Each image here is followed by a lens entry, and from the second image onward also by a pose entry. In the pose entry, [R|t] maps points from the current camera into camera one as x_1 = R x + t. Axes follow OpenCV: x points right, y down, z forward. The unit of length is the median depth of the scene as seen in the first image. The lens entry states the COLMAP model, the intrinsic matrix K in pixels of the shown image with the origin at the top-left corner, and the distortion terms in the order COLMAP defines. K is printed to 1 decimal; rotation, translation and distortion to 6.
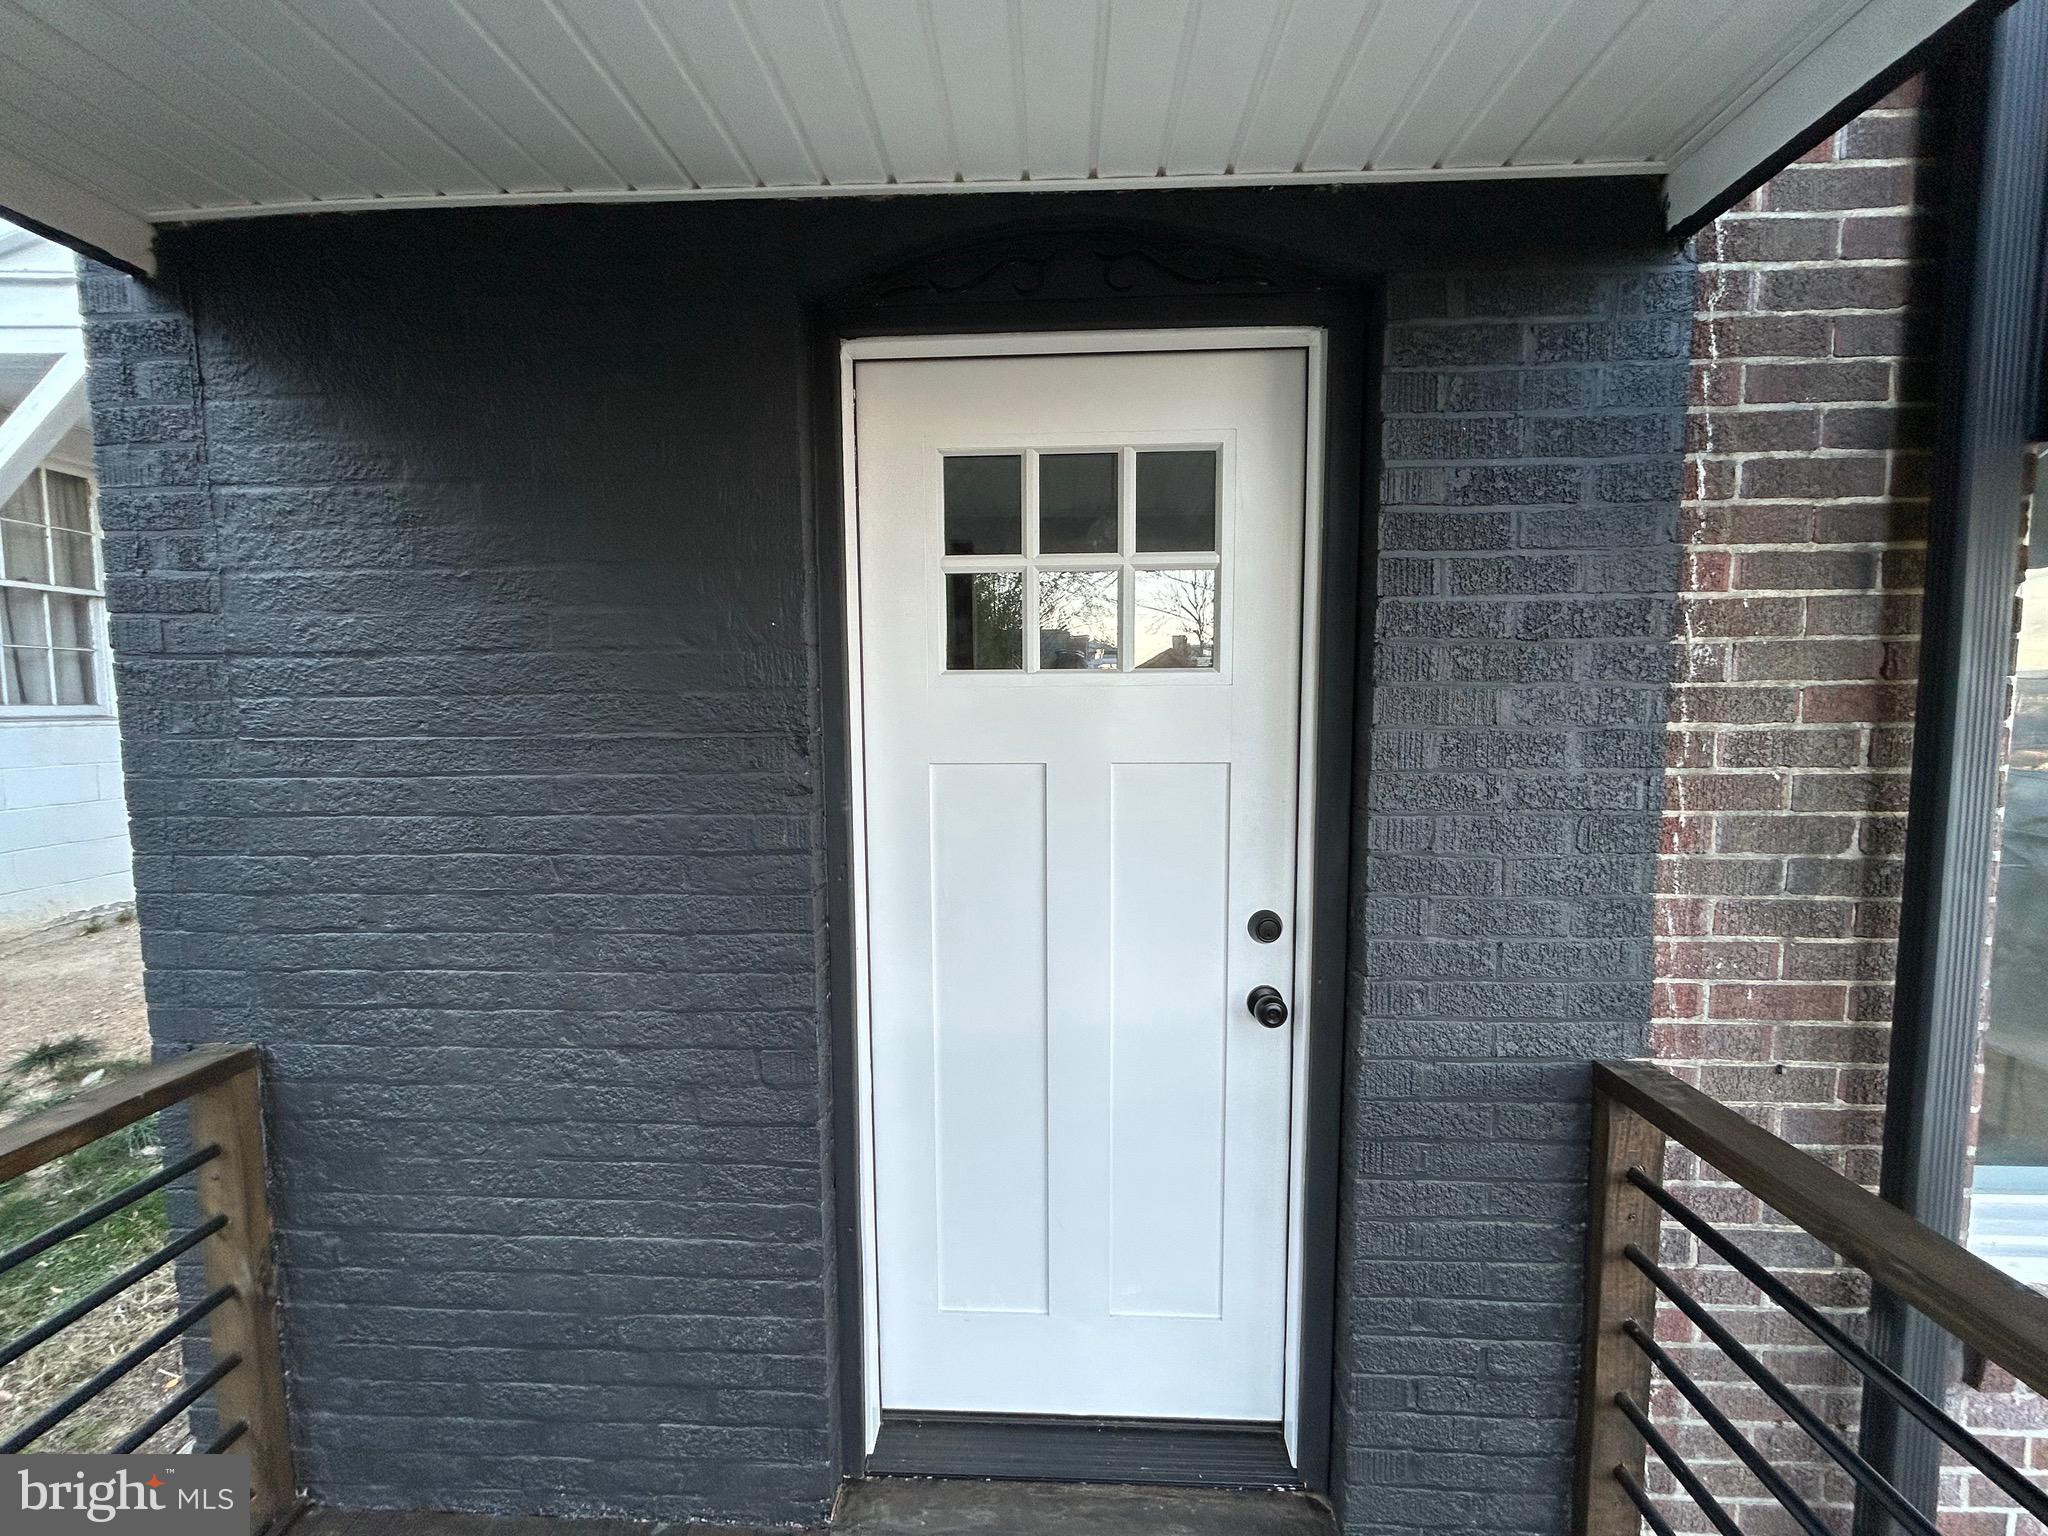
lens RADIAL K [[821.9, 0, 1024.0], [0, 821.9, 768.0], [0, 0, 1]] dist [0.000155, 0.000000]
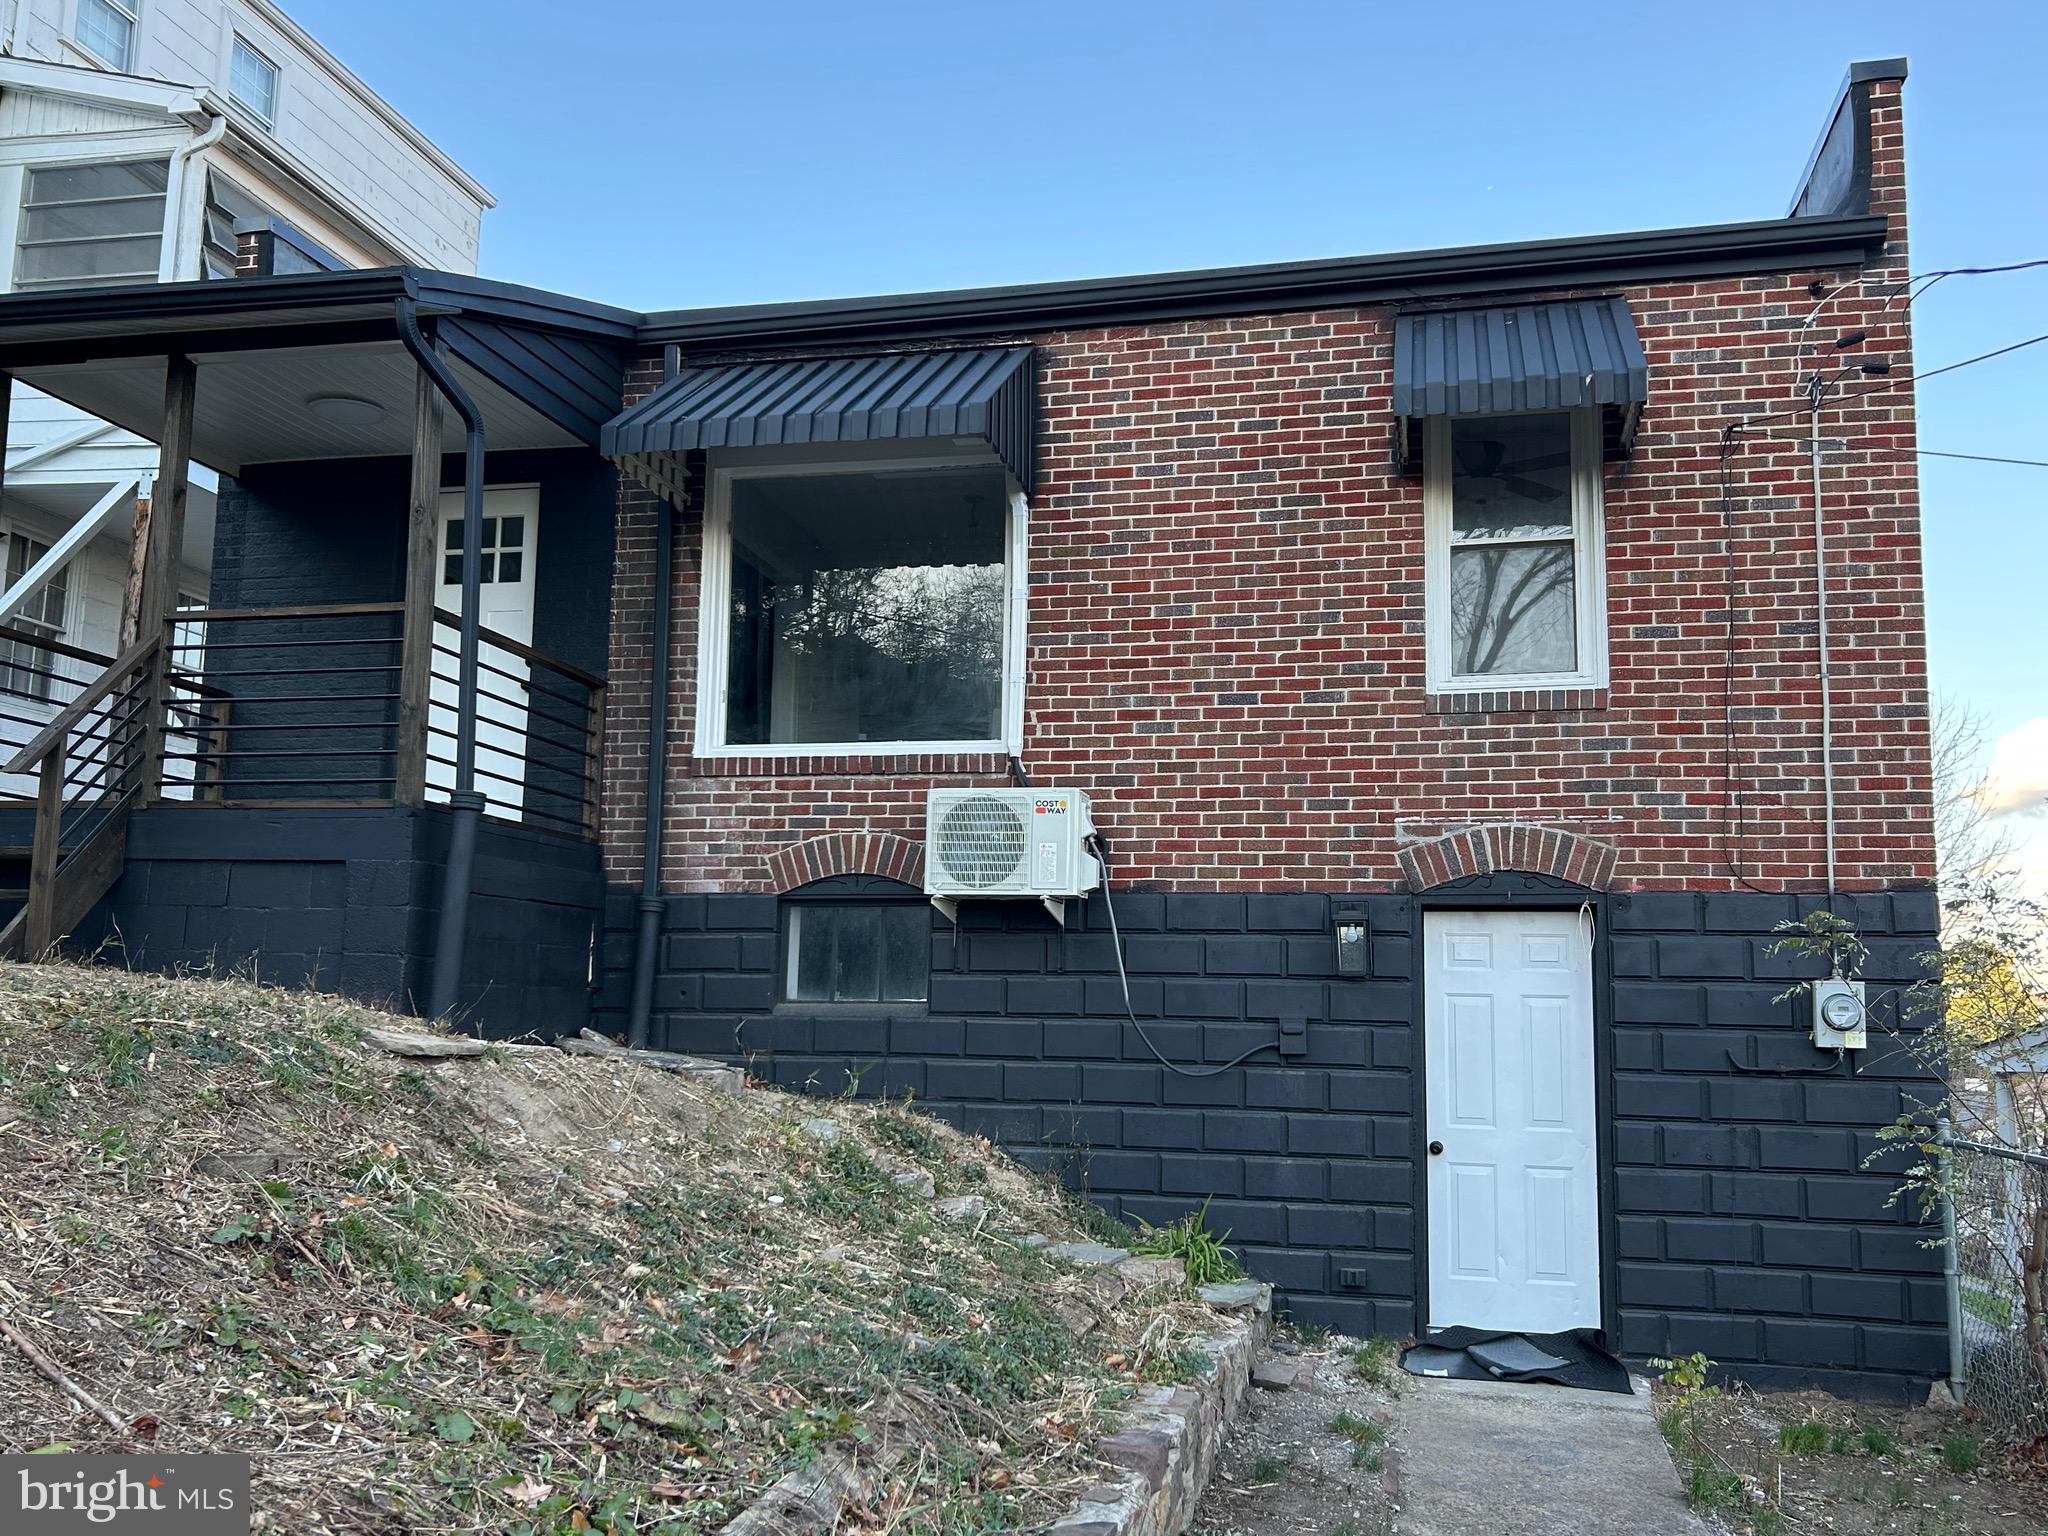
lens RADIAL K [[1753.5, 0, 1024.0], [0, 1753.5, 768.0], [0, 0, 1]] dist [0.202876, -0.645659]
pose [[0.984337, -0.001697, -0.176291, 3.881573], [-0.037930, 0.974498, -0.221167, 2.337915], [0.172170, 0.224390, 0.959170, -5.863938]]
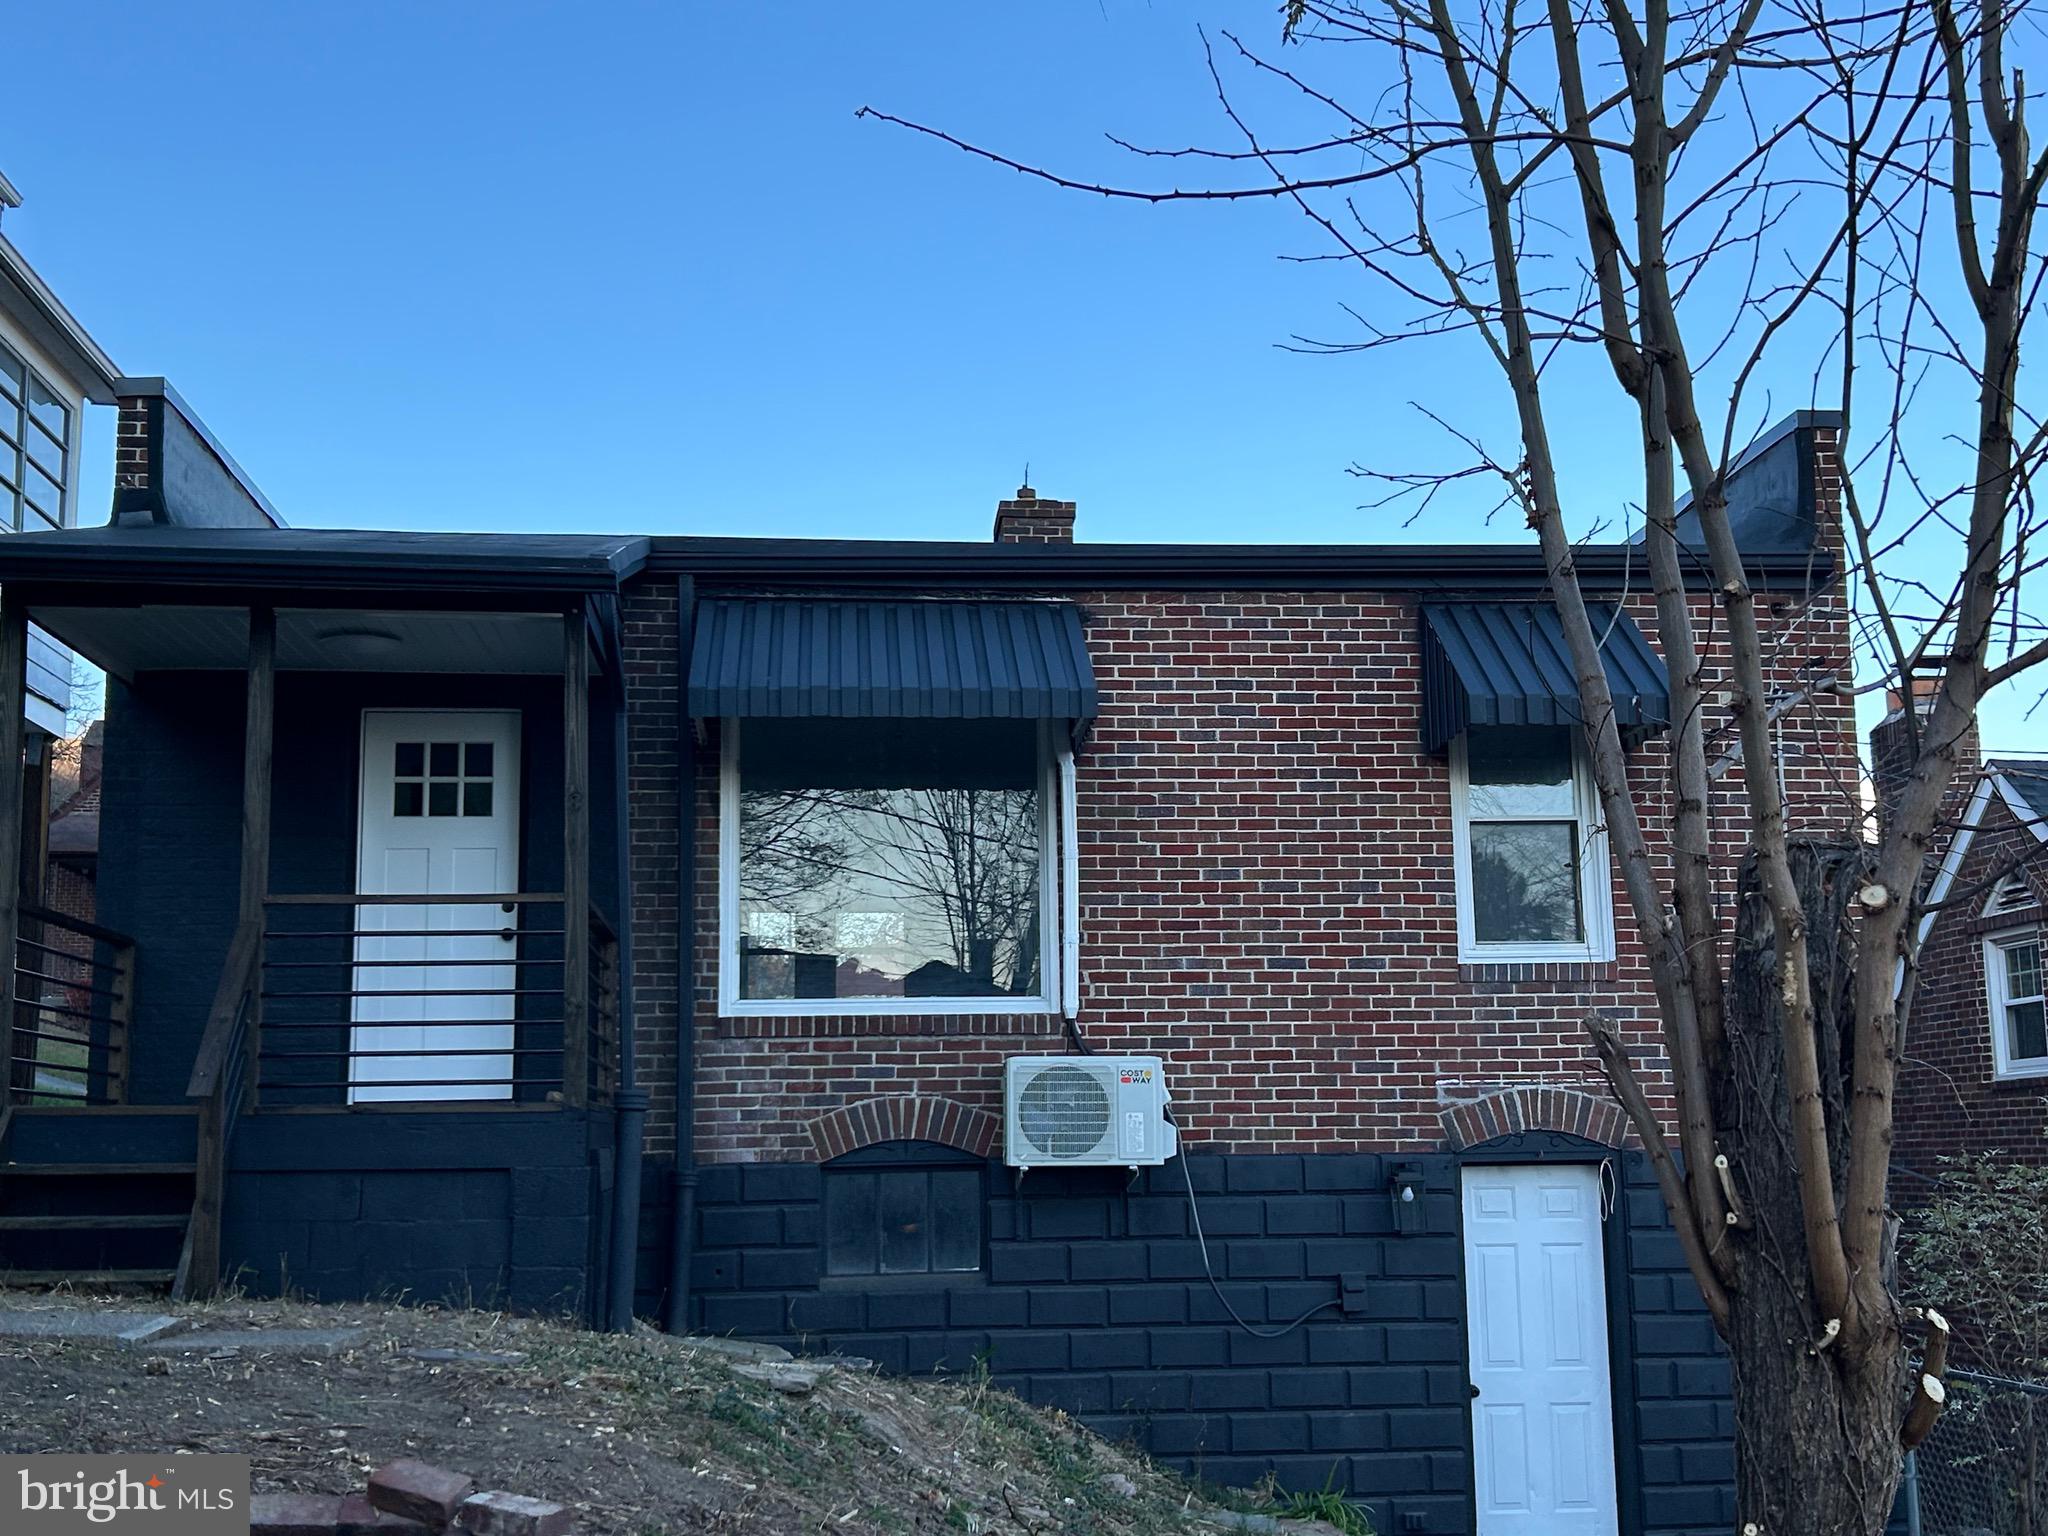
lens RADIAL K [[2278.7, 0, 1024.0], [0, 2278.7, 768.0], [0, 0, 1]] dist [0.247716, -0.805425]
pose [[0.988963, 0.014704, 0.147429, 1.028447], [0.021480, 0.970321, -0.240865, 1.967373], [-0.146595, 0.241374, 0.959296, -8.167412]]
